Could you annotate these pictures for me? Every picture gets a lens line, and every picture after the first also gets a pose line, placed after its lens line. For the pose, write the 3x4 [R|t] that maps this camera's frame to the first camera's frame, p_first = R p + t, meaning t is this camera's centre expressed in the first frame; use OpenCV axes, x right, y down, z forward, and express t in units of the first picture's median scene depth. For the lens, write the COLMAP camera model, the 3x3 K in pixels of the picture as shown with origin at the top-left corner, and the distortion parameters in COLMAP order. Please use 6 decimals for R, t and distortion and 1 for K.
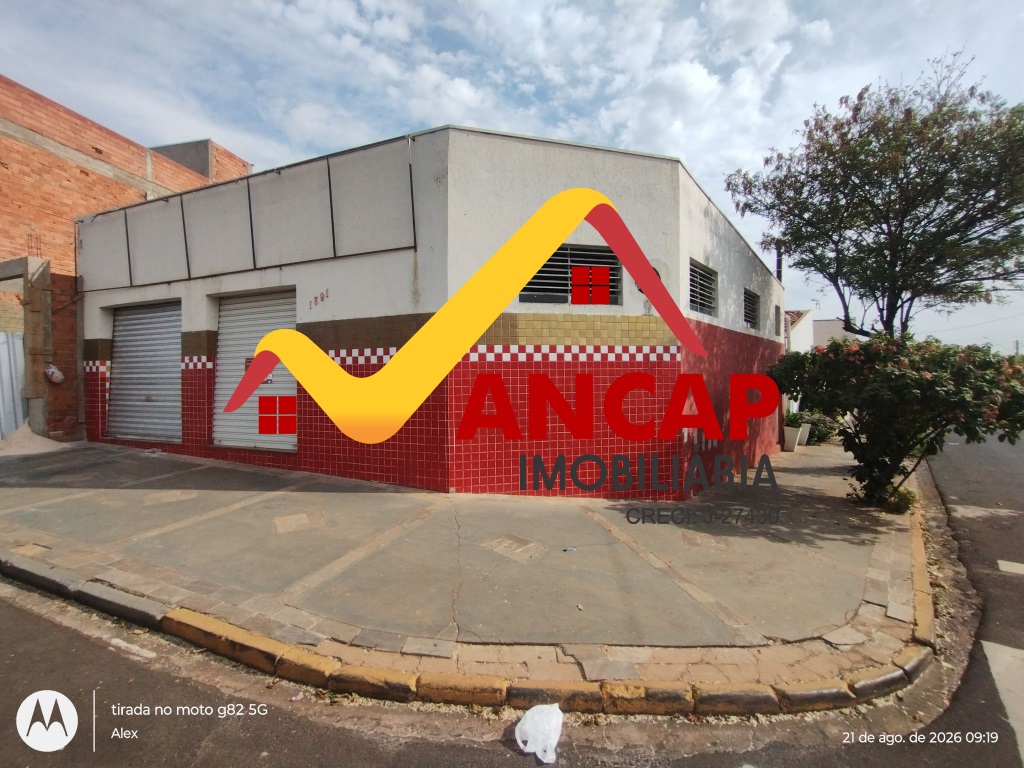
lens RADIAL K [[473.4, 0, 517.7], [0, 473.4, 383.7], [0, 0, 1]] dist [-0.008166, 0.000743]
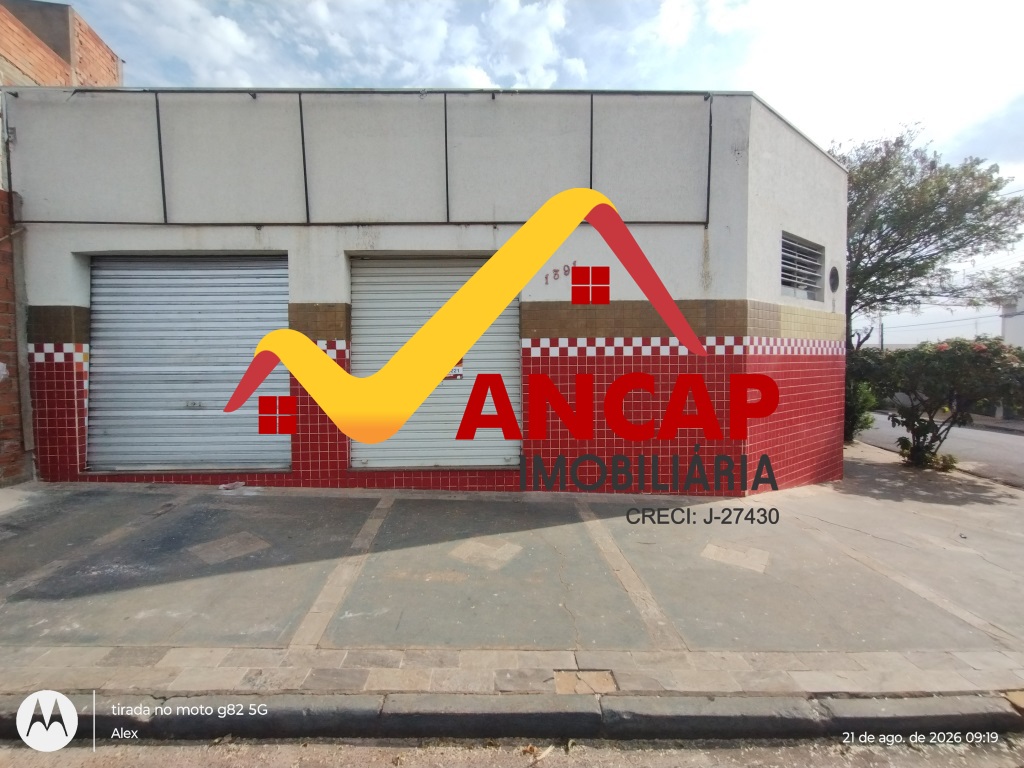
lens RADIAL K [[473.4, 0, 512.5], [0, 473.4, 387.0], [0, 0, 1]] dist [-0.008166, 0.000743]
pose [[0.911759, -0.014982, 0.410452, -0.629726], [0.005531, 0.999692, 0.024204, -0.005704], [-0.410688, -0.019798, 0.911561, 0.237434]]
